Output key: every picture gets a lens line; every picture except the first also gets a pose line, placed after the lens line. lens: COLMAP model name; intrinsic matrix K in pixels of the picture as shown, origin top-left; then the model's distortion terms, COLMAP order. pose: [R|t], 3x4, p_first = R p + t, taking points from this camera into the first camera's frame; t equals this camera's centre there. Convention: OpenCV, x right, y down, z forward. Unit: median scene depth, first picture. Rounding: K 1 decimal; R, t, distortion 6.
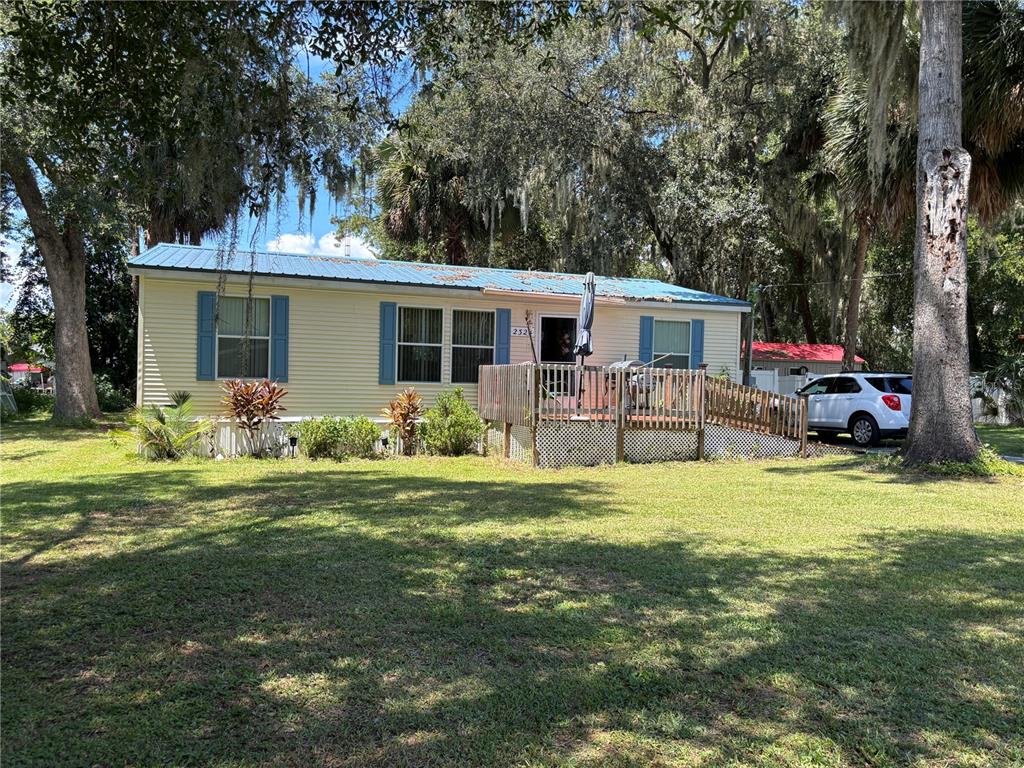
lens RADIAL K [[779.9, 0, 514.3], [0, 779.9, 373.9], [0, 0, 1]] dist [0.037609, -0.020938]
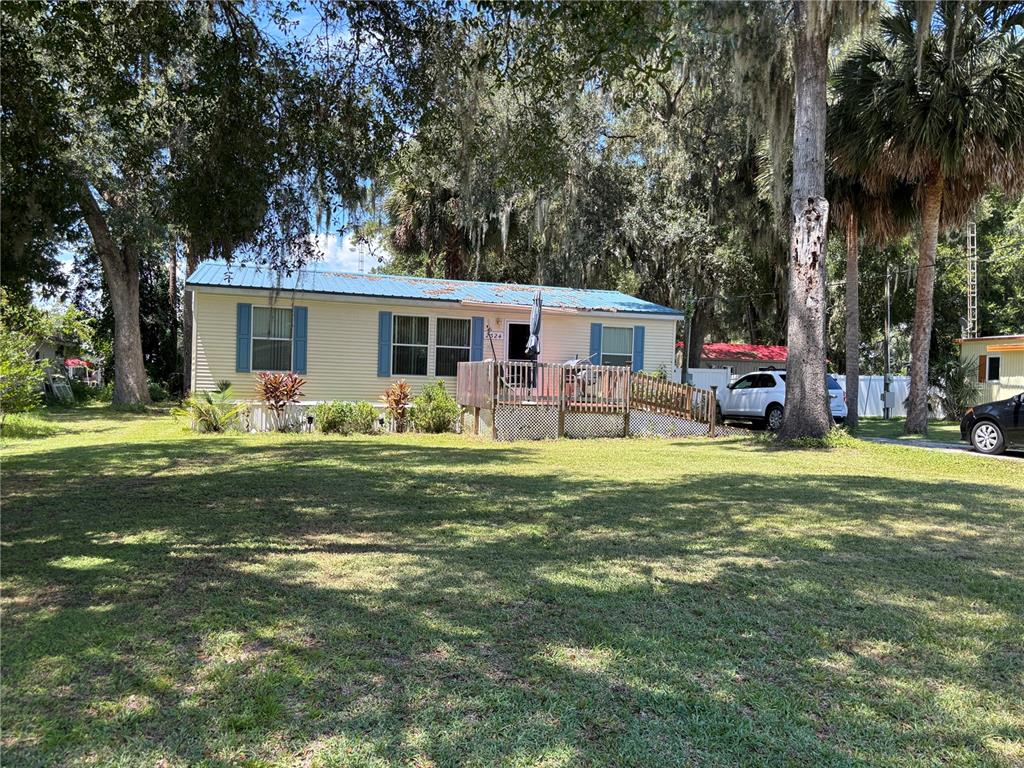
lens RADIAL K [[779.9, 0, 504.7], [0, 779.9, 376.7], [0, 0, 1]] dist [0.037609, -0.020938]
pose [[0.999443, 0.007328, -0.032545, 0.072856], [-0.007194, 0.999965, 0.004222, 0.006658], [0.032575, -0.003985, 0.999461, -0.253491]]
